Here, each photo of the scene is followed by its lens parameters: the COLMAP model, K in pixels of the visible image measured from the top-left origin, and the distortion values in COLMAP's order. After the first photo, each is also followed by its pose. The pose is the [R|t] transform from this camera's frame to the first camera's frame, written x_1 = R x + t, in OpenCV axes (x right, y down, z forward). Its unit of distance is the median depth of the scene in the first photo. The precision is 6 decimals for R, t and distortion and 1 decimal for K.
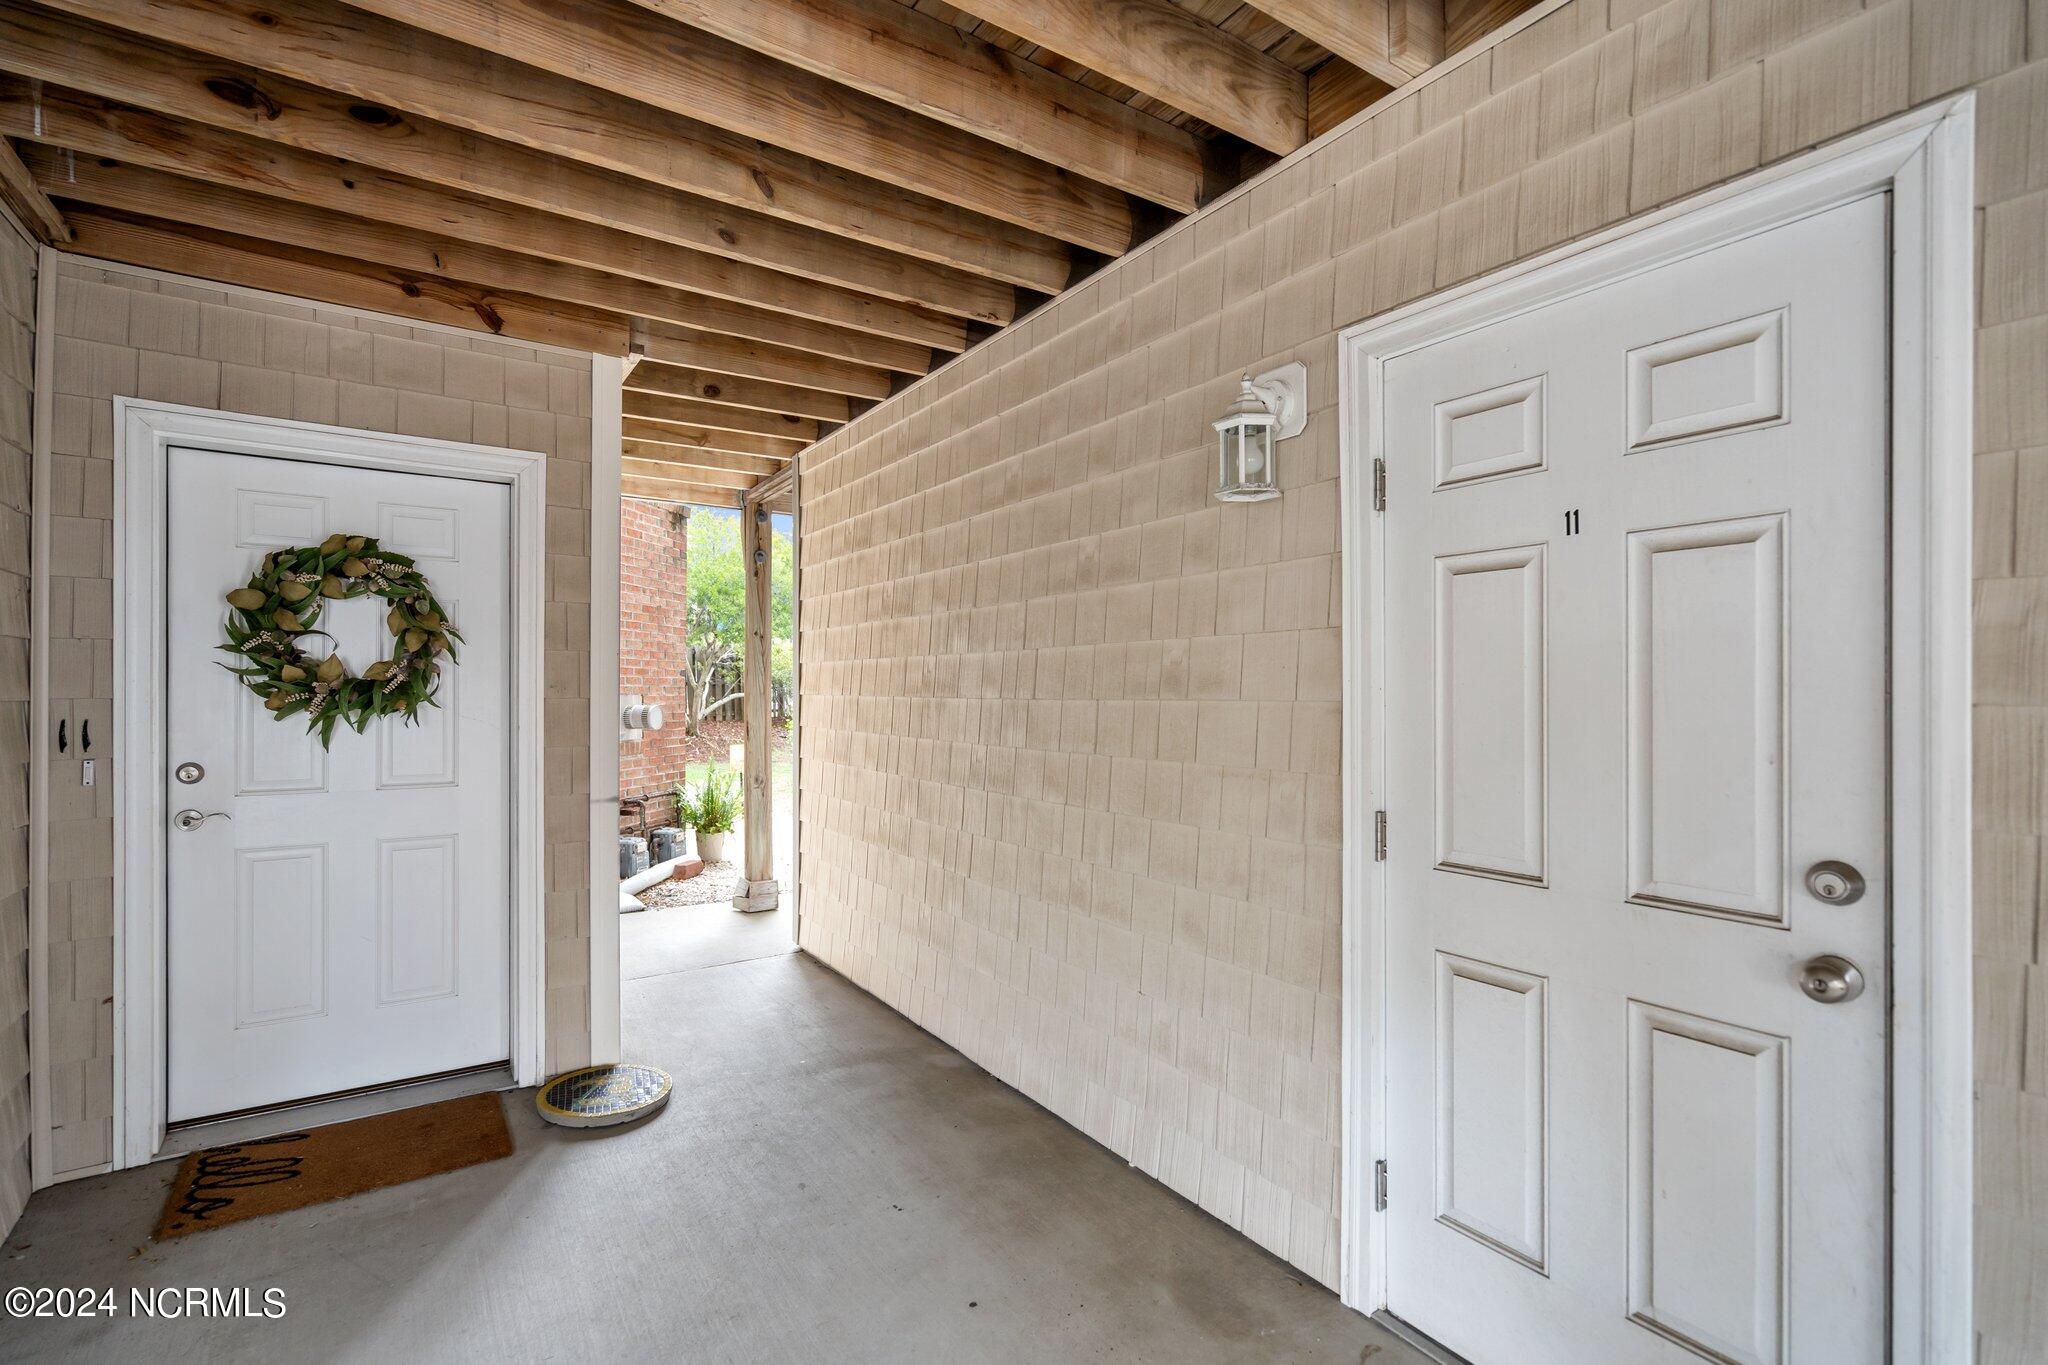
lens RADIAL K [[937.3, 0, 1023.0], [0, 937.3, 693.0], [0, 0, 1]] dist [-0.003704, 0.001805]
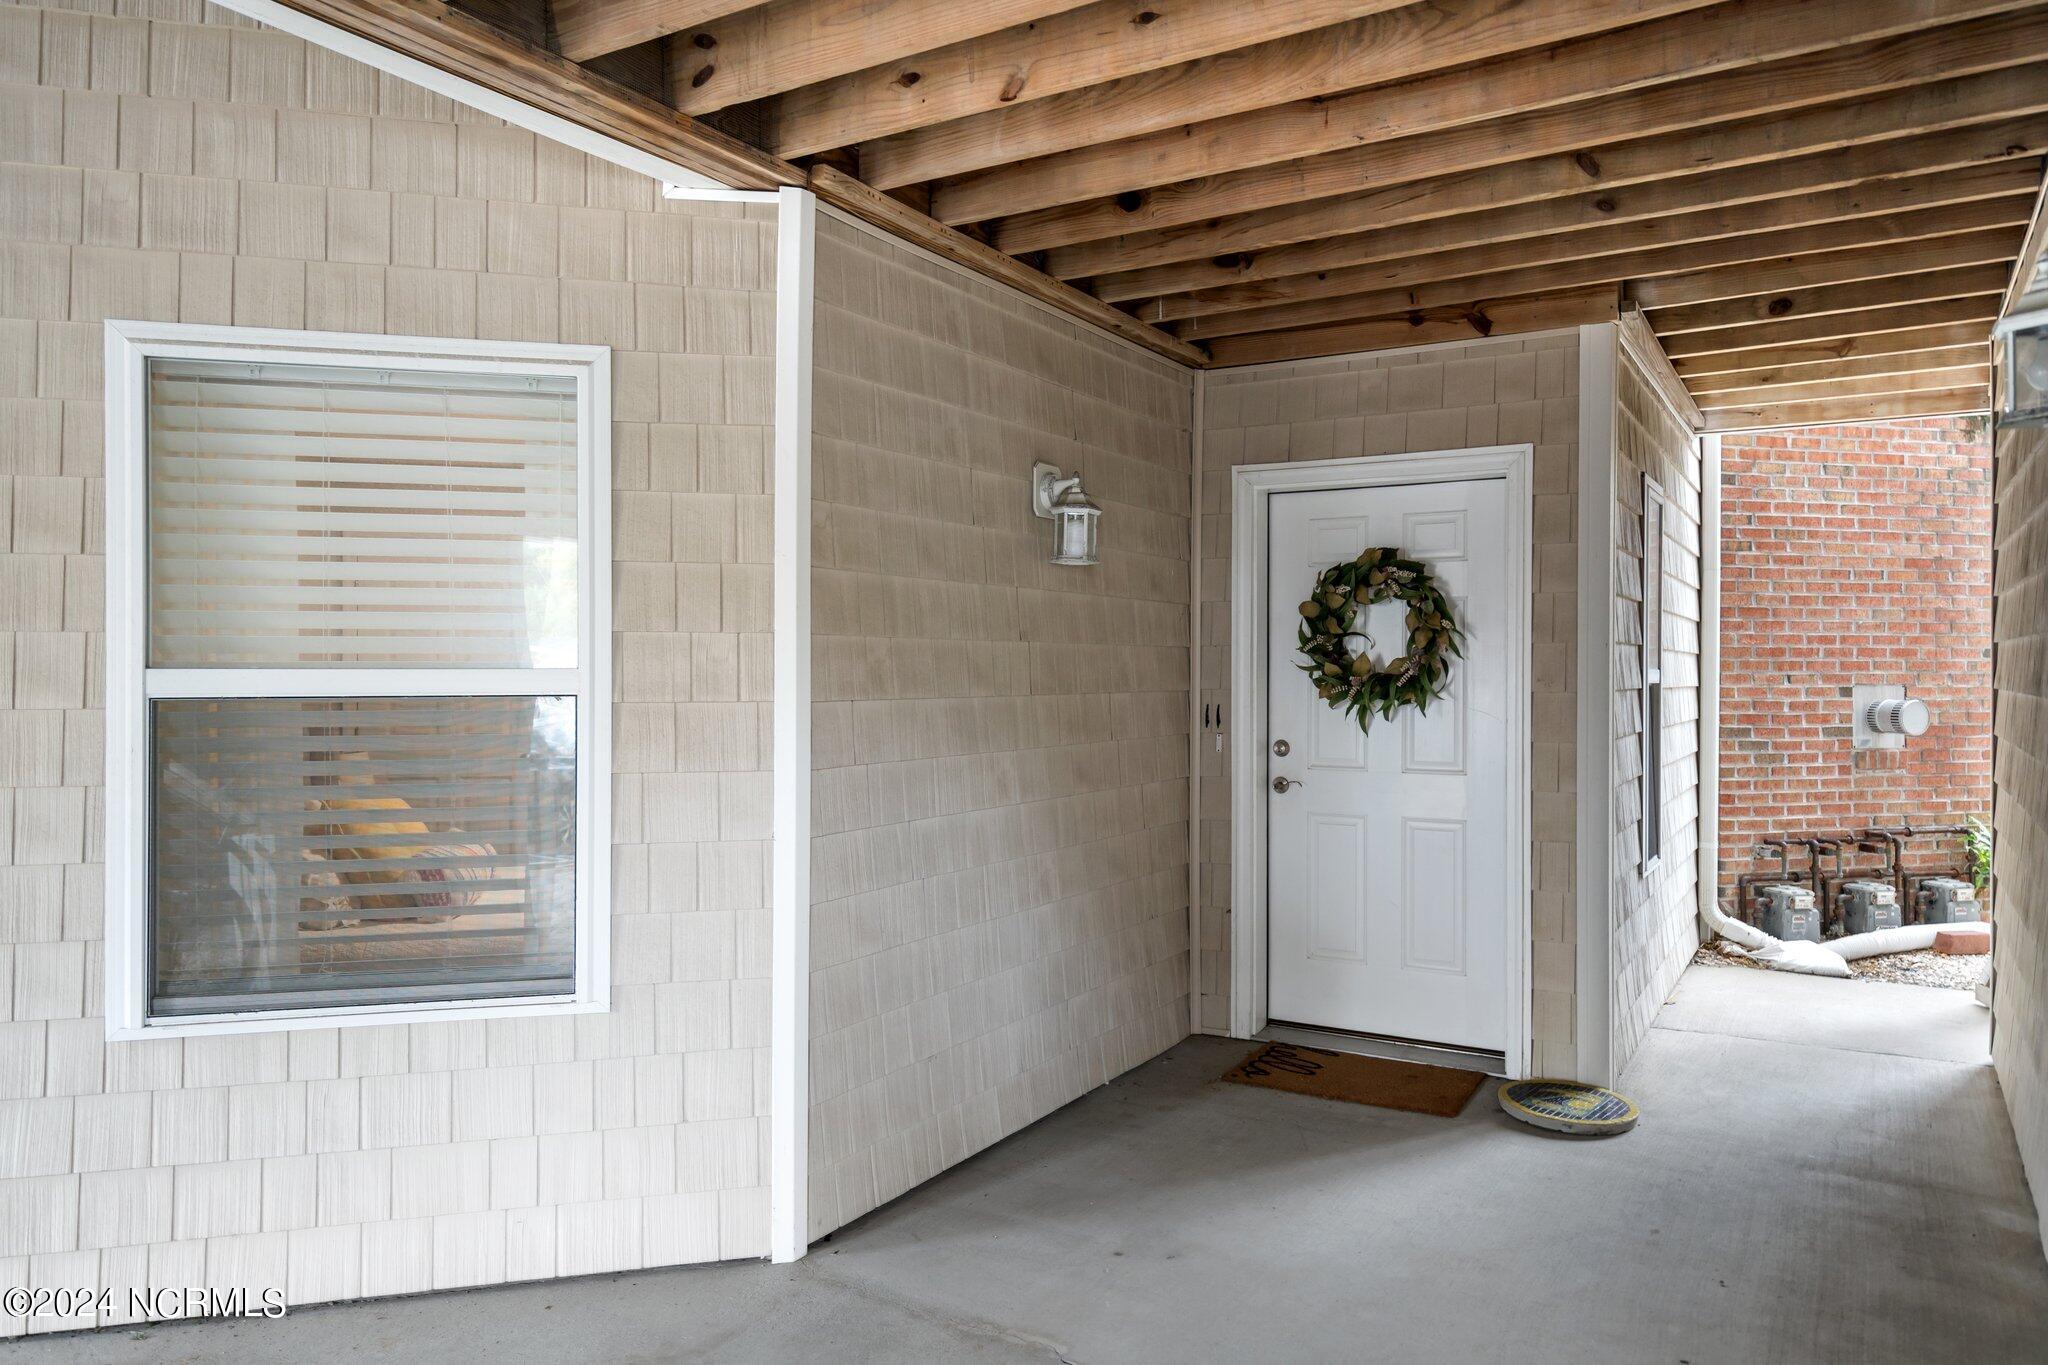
lens RADIAL K [[1385.1, 0, 1021.5], [0, 1385.1, 671.9], [0, 0, 1]] dist [0.001275, 0.000908]
pose [[0.424792, -0.002647, -0.905287, 0.628640], [-0.000452, 0.999995, -0.003137, -0.011293], [0.905291, 0.001742, 0.424789, -0.113514]]
